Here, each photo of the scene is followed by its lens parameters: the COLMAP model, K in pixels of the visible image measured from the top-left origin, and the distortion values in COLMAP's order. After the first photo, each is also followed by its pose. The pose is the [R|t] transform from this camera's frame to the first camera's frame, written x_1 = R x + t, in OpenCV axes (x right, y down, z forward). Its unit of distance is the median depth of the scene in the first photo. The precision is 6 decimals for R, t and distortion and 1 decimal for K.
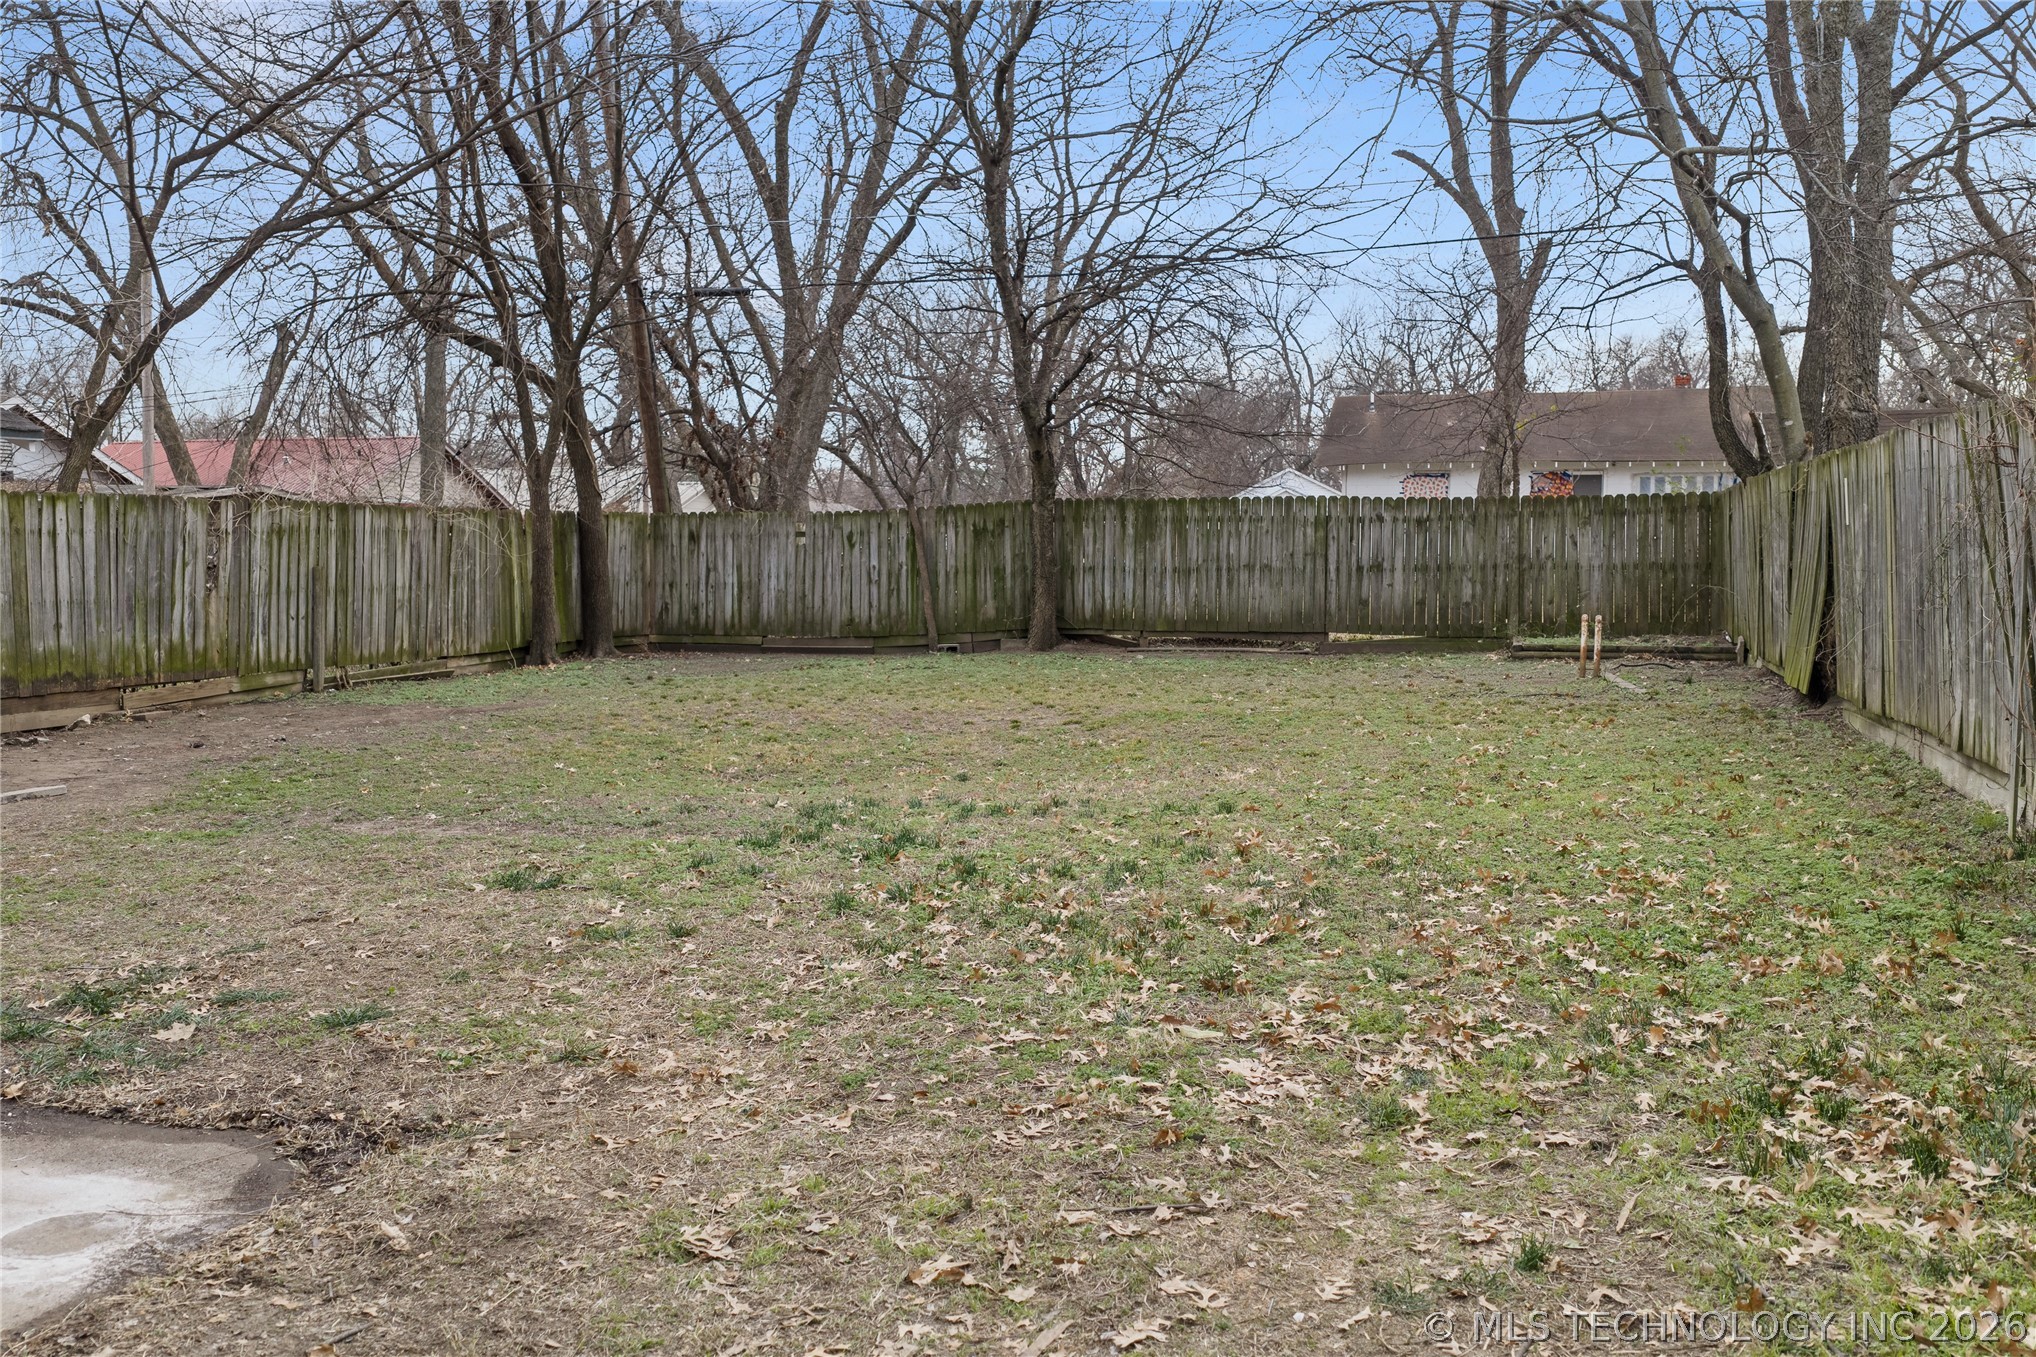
lens RADIAL K [[1718.1, 0, 1059.1], [0, 1718.1, 632.9], [0, 0, 1]] dist [0.004971, -0.006352]
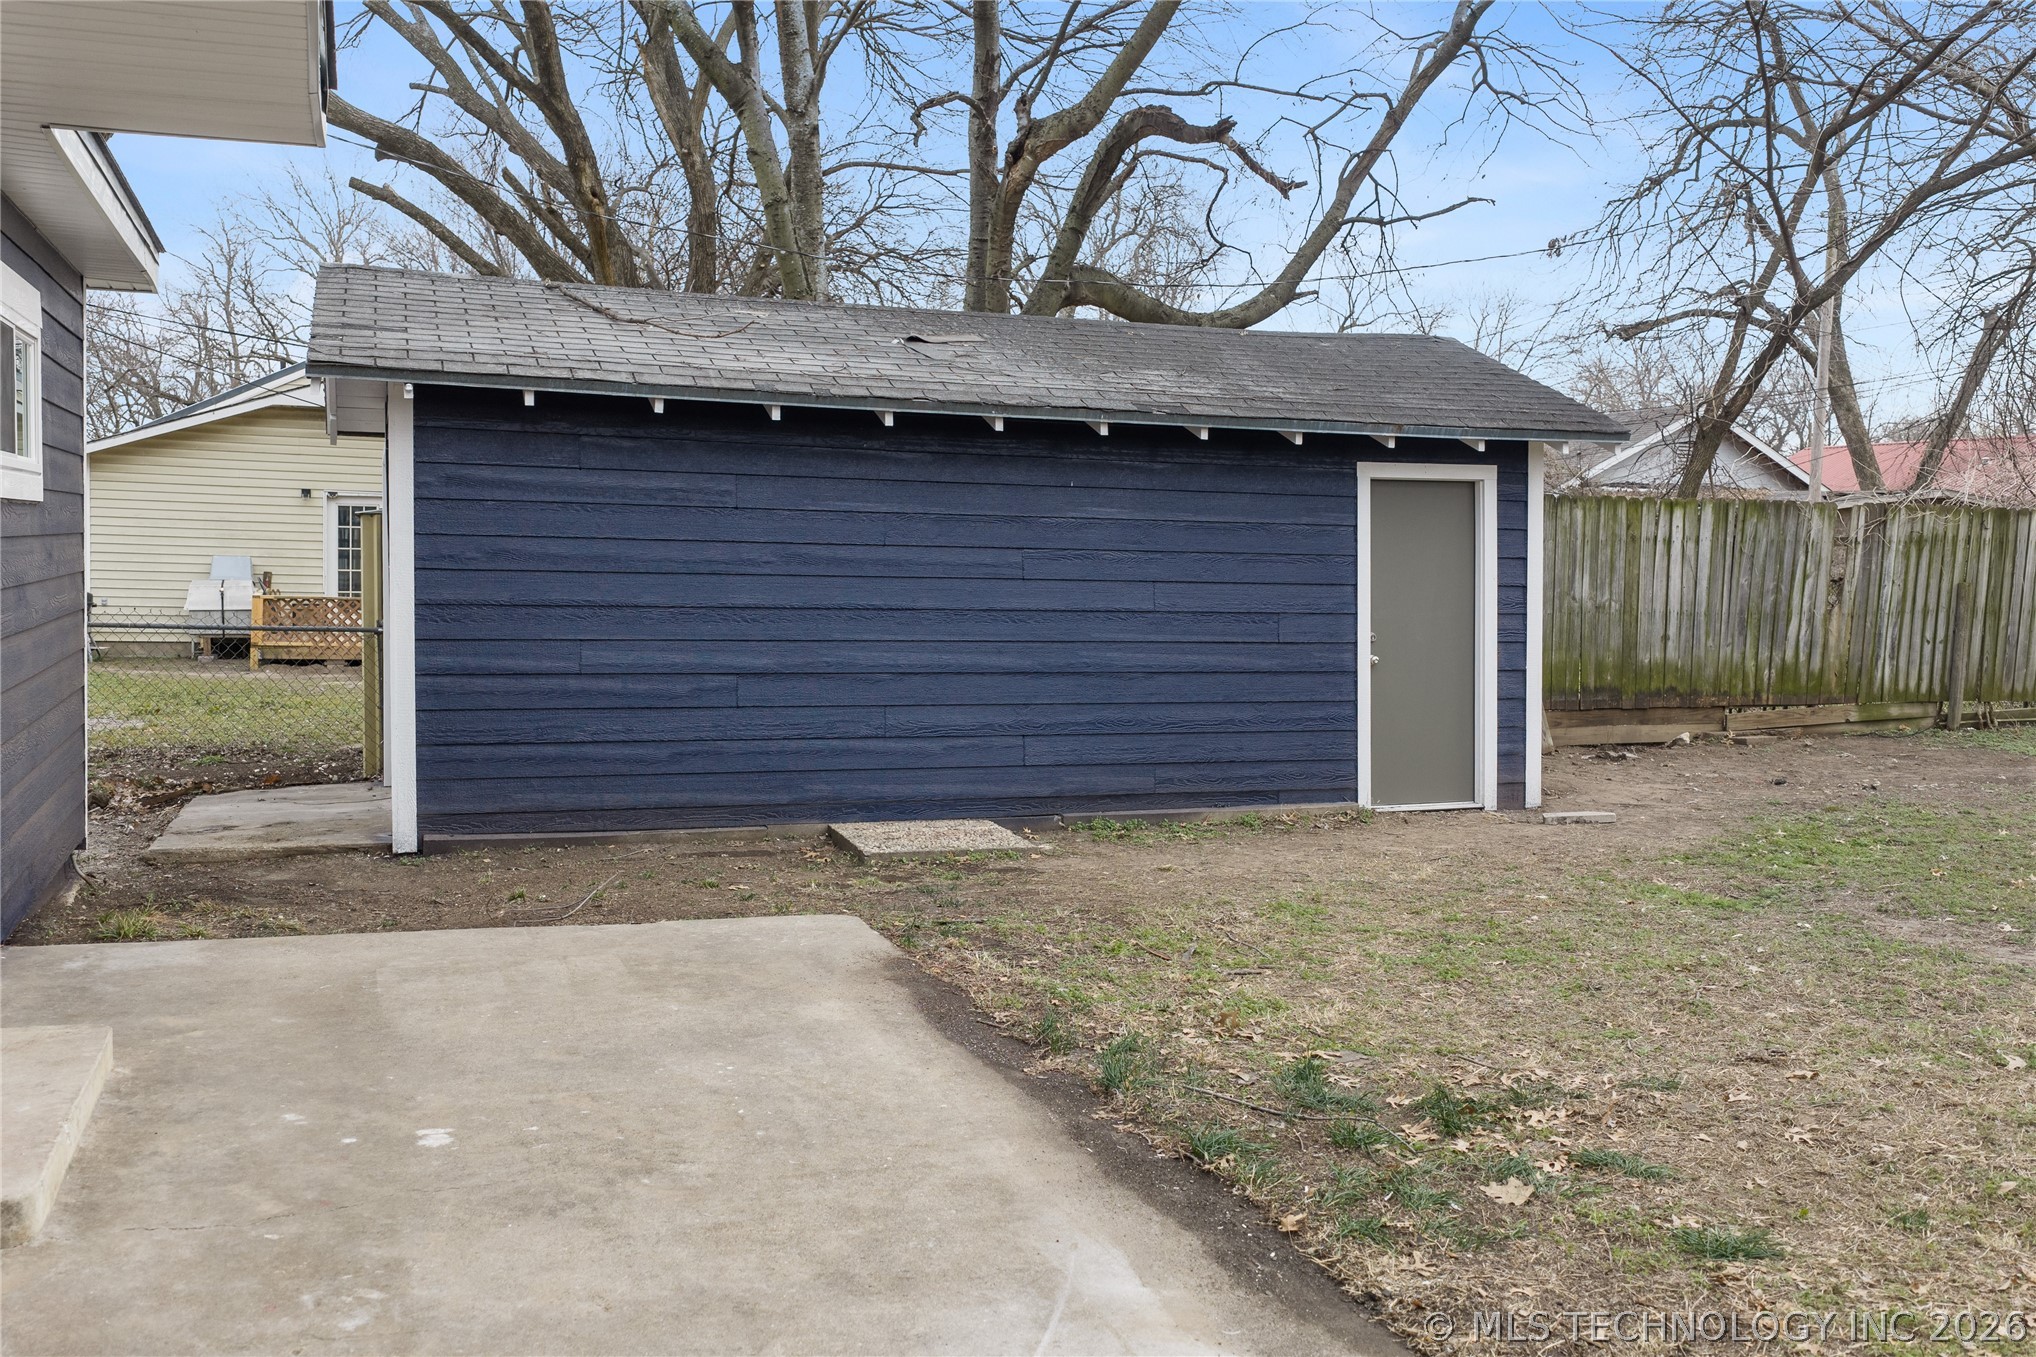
lens RADIAL K [[1718.1, 0, 1059.1], [0, 1718.1, 632.9], [0, 0, 1]] dist [0.004971, -0.006352]
pose [[0.590431, 0.053059, -0.805342, -0.009202], [-0.056008, 0.998125, 0.024699, -0.010524], [0.805142, 0.030523, 0.592296, 0.147698]]
